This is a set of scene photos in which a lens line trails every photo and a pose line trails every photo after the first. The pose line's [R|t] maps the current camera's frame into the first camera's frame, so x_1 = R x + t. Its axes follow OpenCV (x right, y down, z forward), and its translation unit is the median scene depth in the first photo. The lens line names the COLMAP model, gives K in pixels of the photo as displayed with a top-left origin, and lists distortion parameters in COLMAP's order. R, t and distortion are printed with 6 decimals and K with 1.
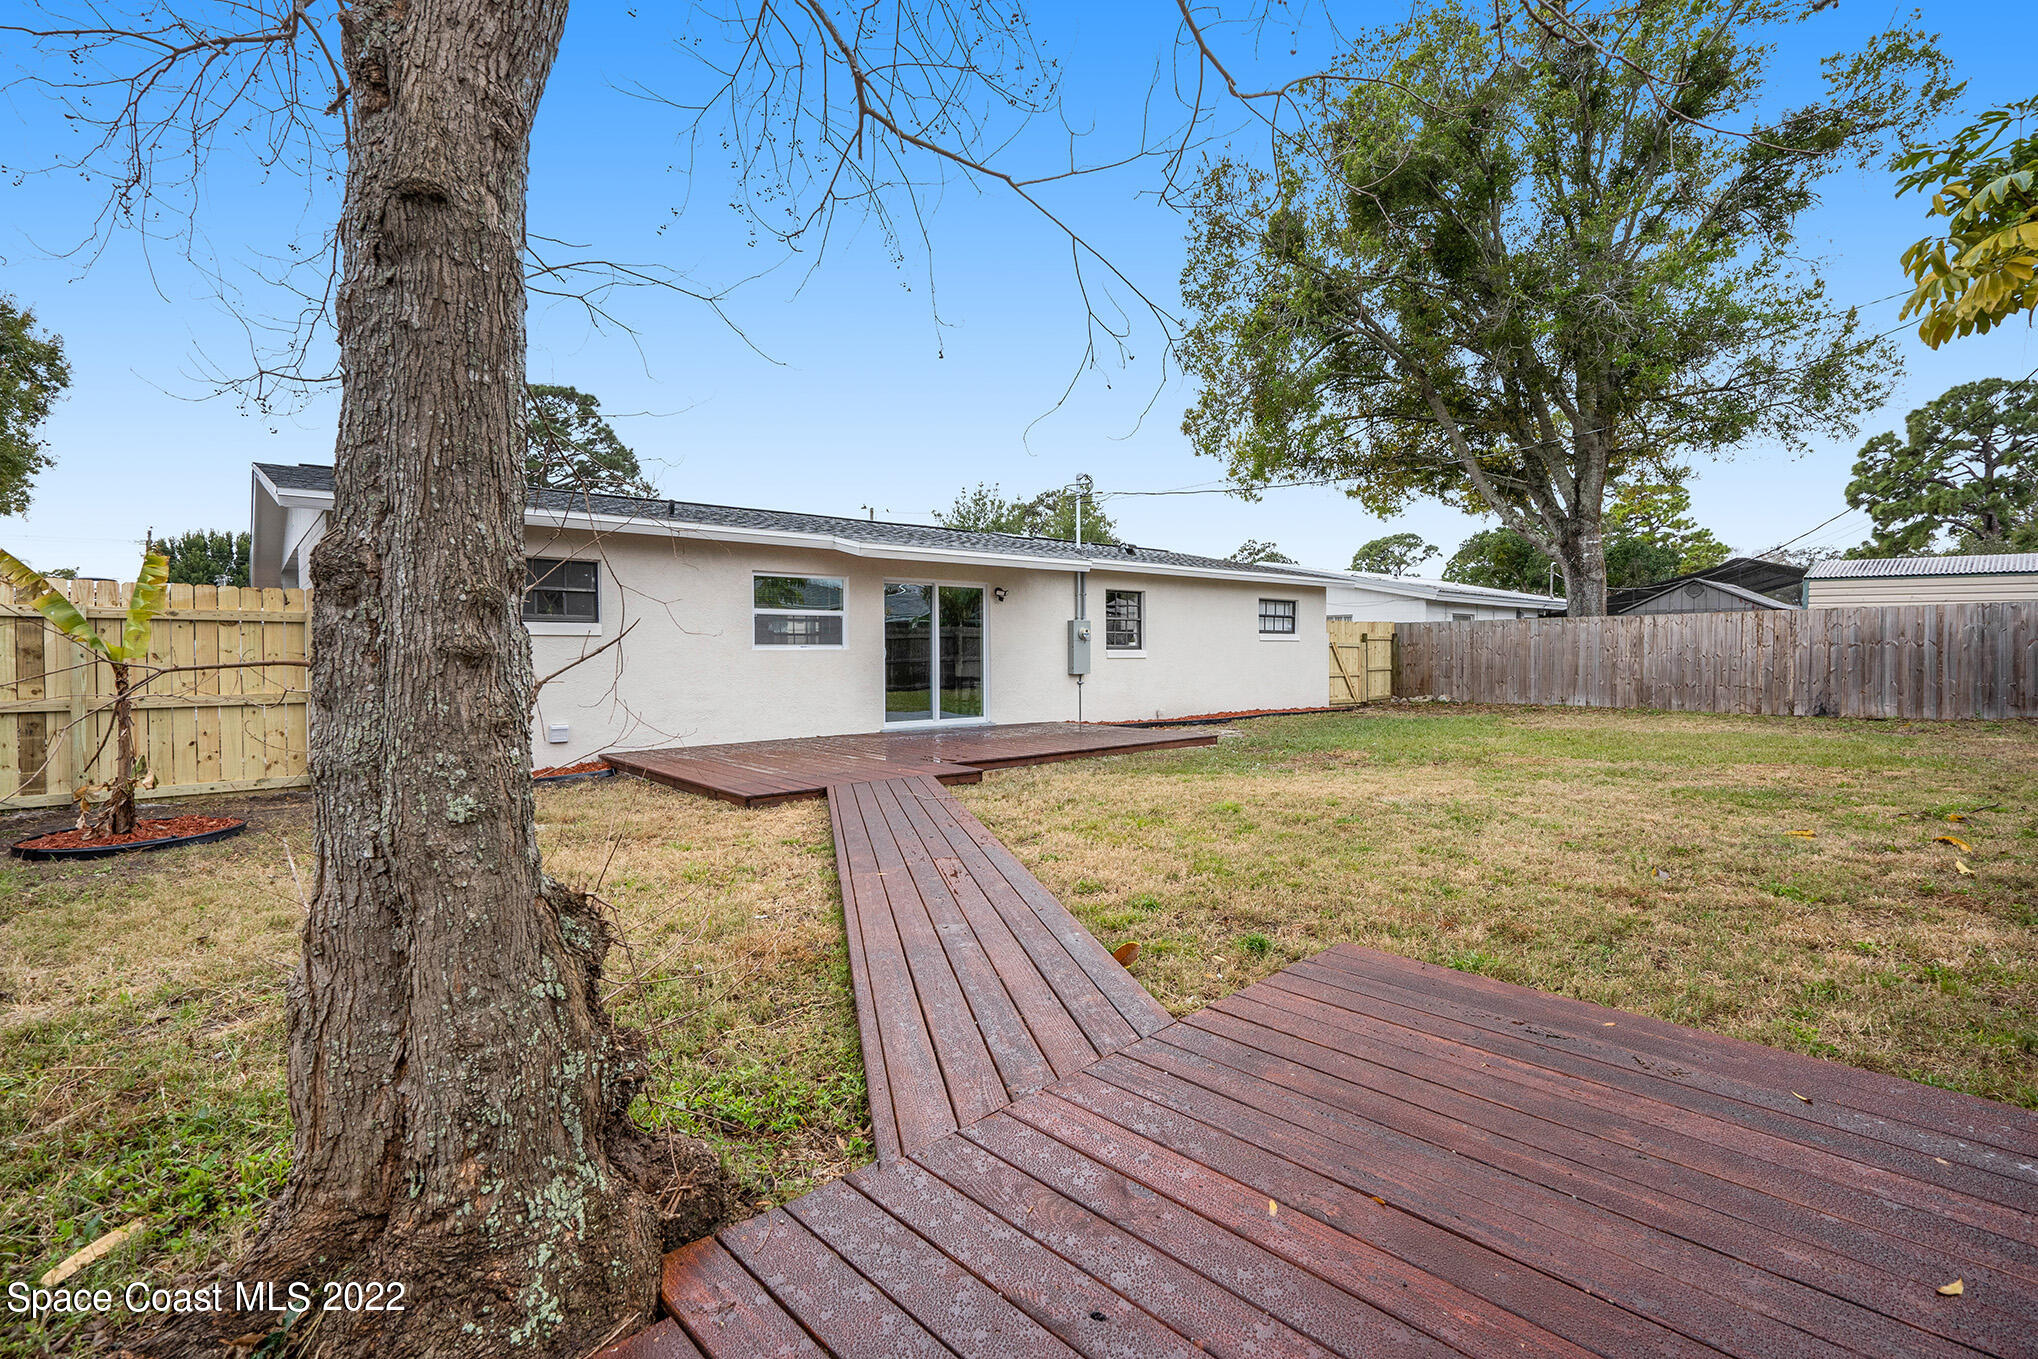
lens RADIAL K [[934.3, 0, 1018.2], [0, 934.3, 667.5], [0, 0, 1]] dist [-0.005228, 0.000954]
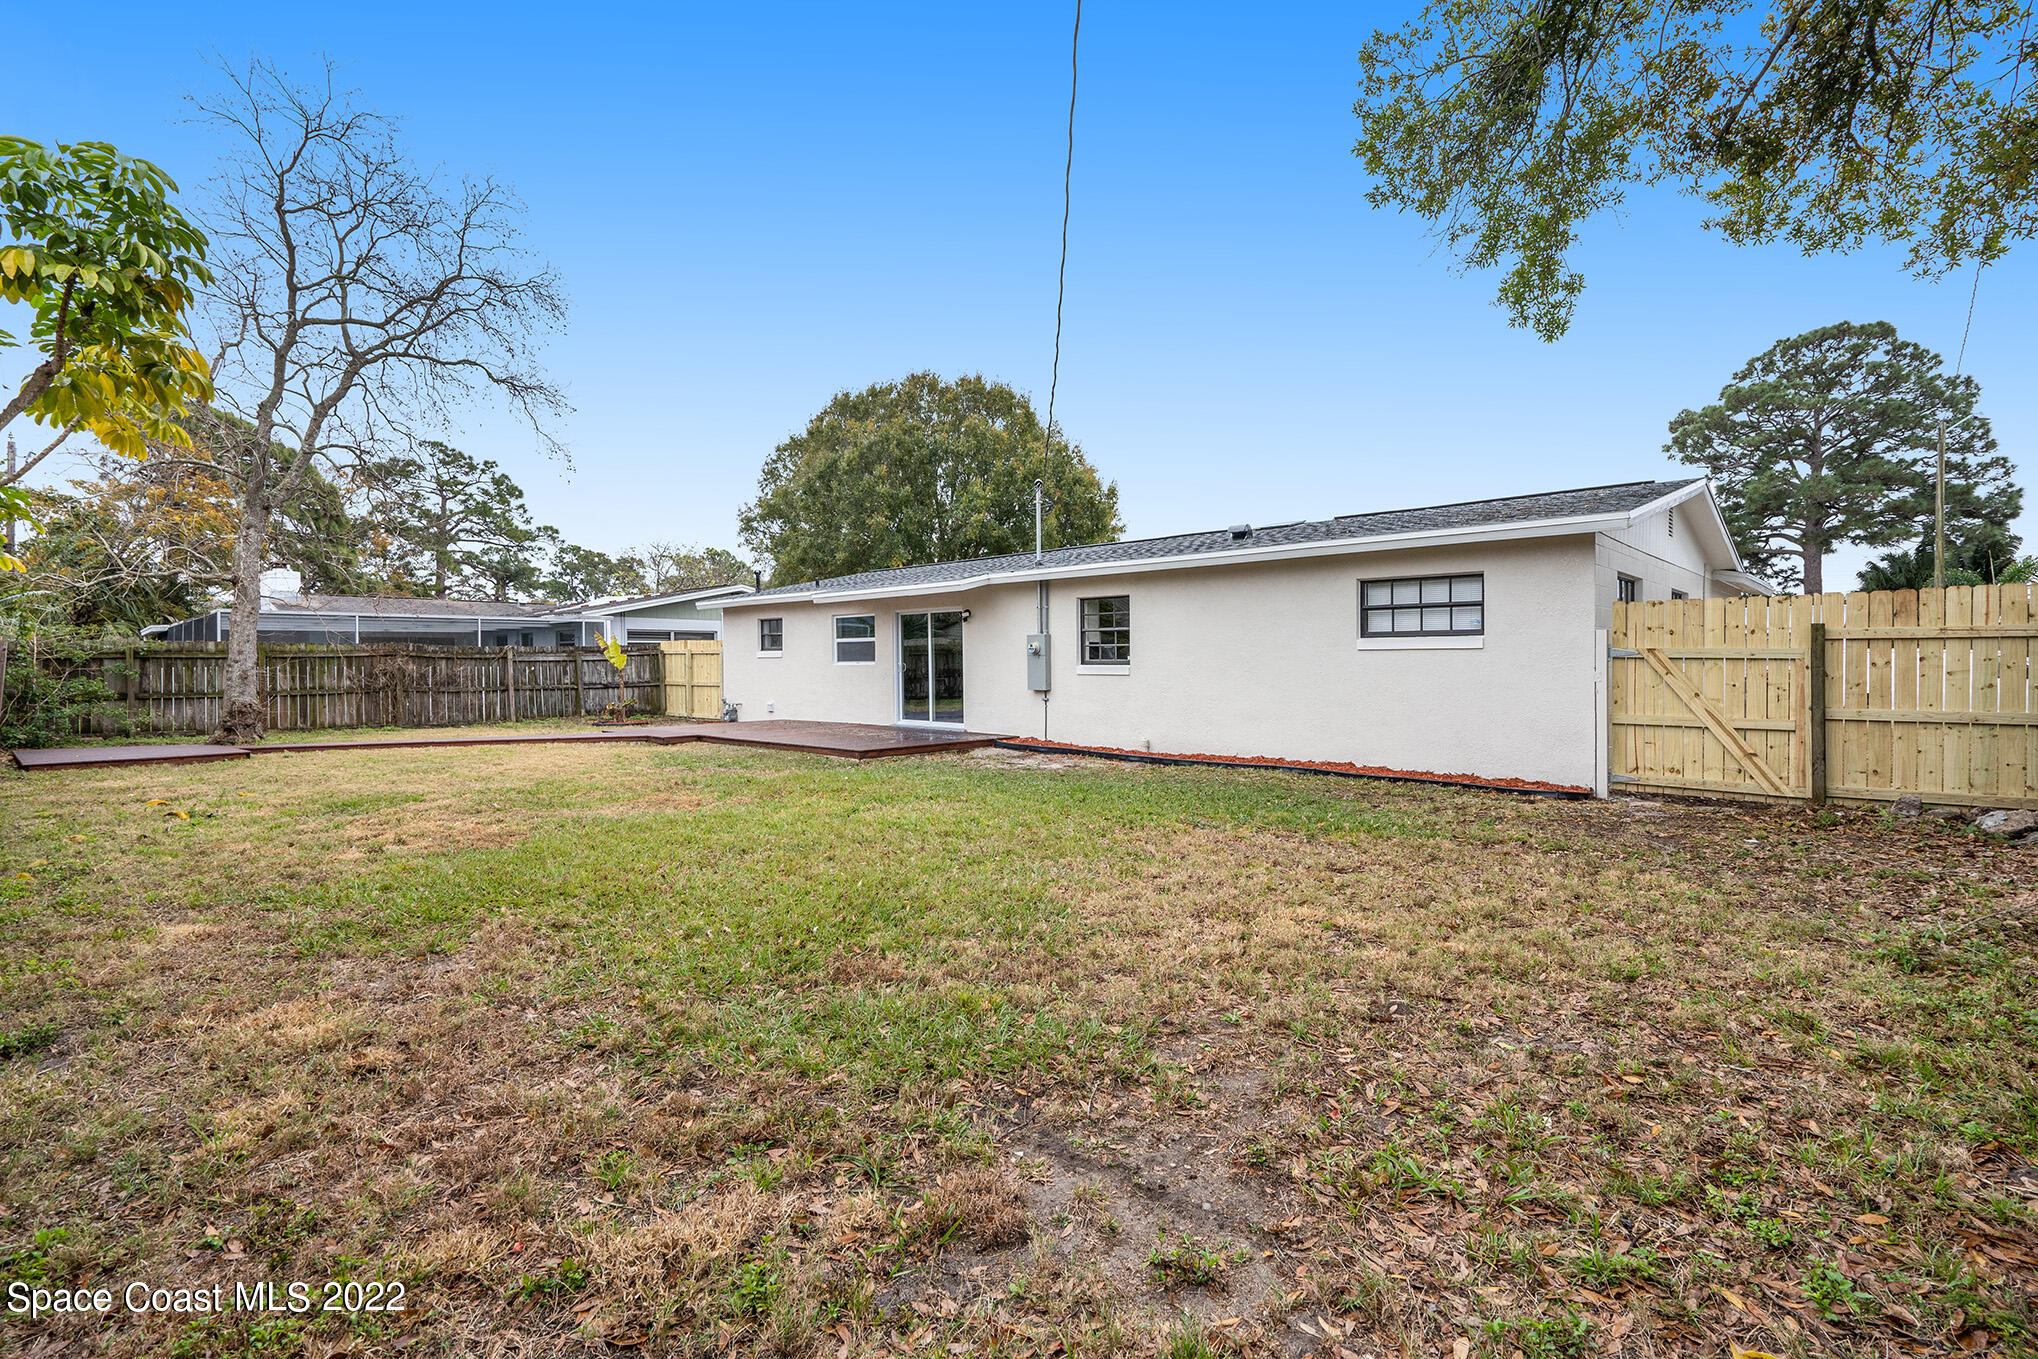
lens RADIAL K [[934.3, 0, 1018.0], [0, 934.3, 675.0], [0, 0, 1]] dist [-0.005228, 0.000954]
pose [[0.100186, 0.015368, -0.994850, 1.019129], [-0.015320, 0.999786, 0.013901, -0.021757], [0.994851, 0.013848, 0.100400, 0.884354]]
